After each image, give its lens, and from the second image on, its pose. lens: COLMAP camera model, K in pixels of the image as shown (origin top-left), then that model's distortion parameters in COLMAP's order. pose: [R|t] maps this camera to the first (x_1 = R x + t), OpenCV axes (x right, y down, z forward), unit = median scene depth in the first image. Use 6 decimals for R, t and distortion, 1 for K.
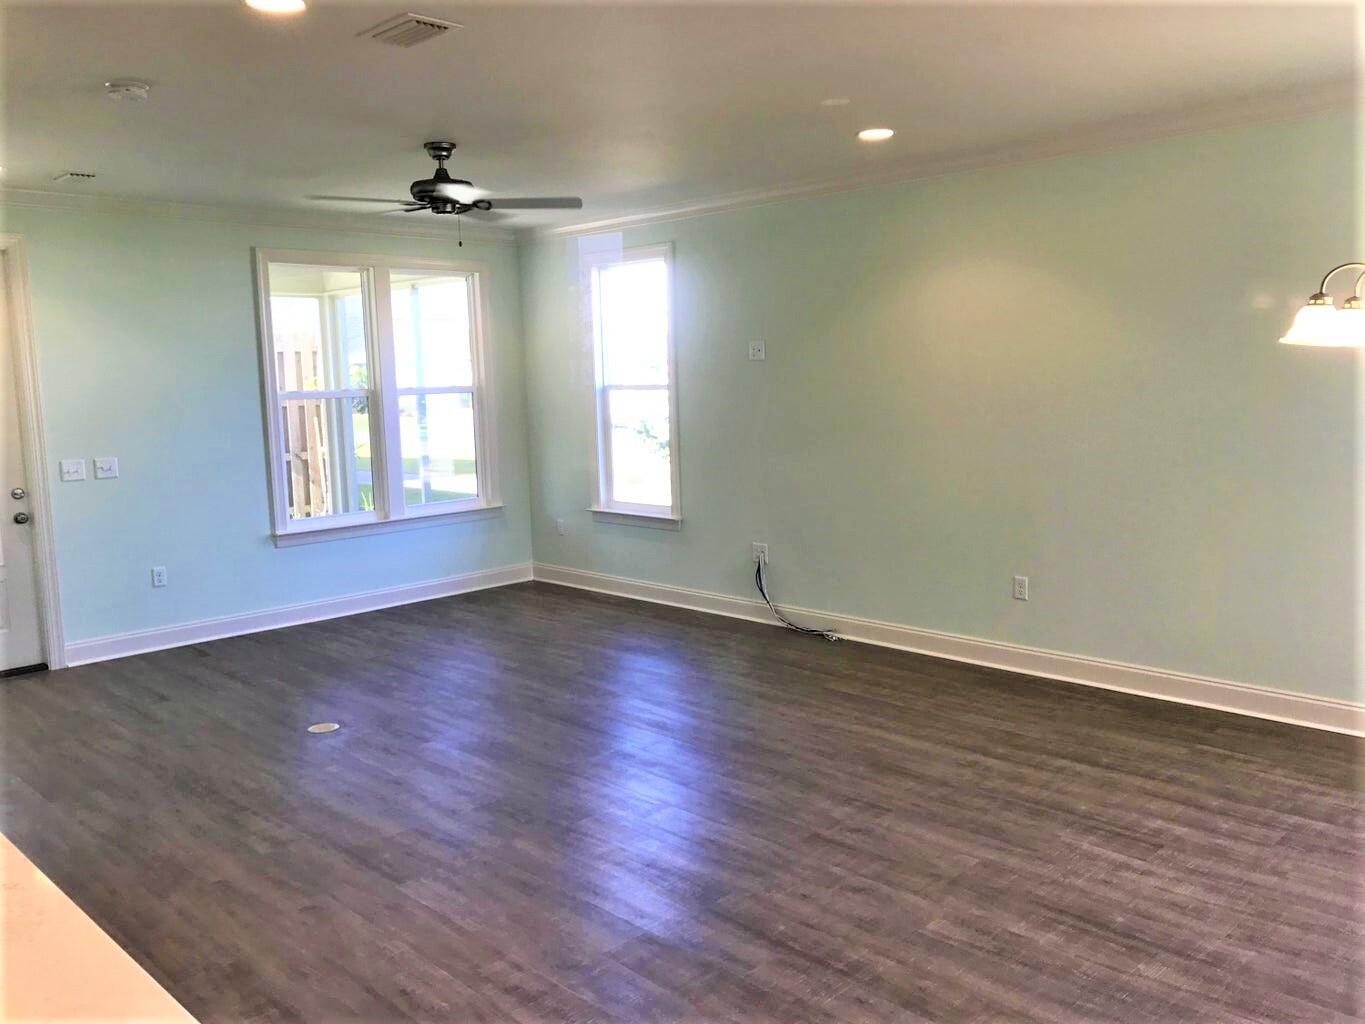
lens RADIAL K [[1125.5, 0, 682.5], [0, 1125.5, 512.0], [0, 0, 1]] dist [0.000502, 0.000685]
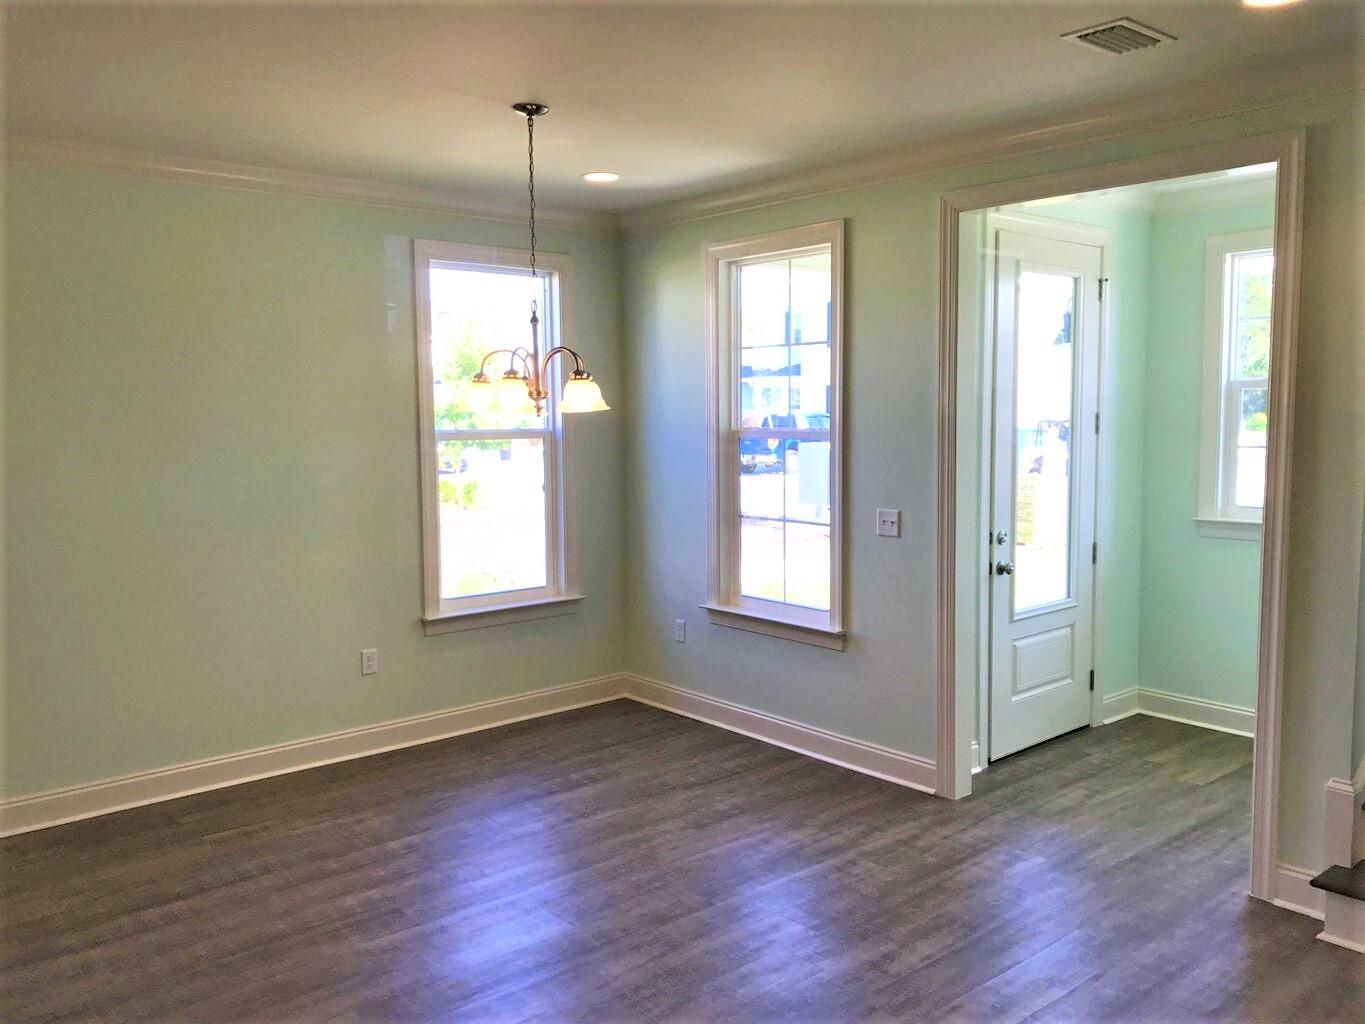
lens RADIAL K [[1125.5, 0, 682.5], [0, 1125.5, 512.0], [0, 0, 1]] dist [0.000502, 0.000685]
pose [[0.067071, -0.069609, 0.995317, -0.449396], [0.137039, 0.988752, 0.059915, -0.062408], [-0.988292, 0.132379, 0.075855, 0.558182]]
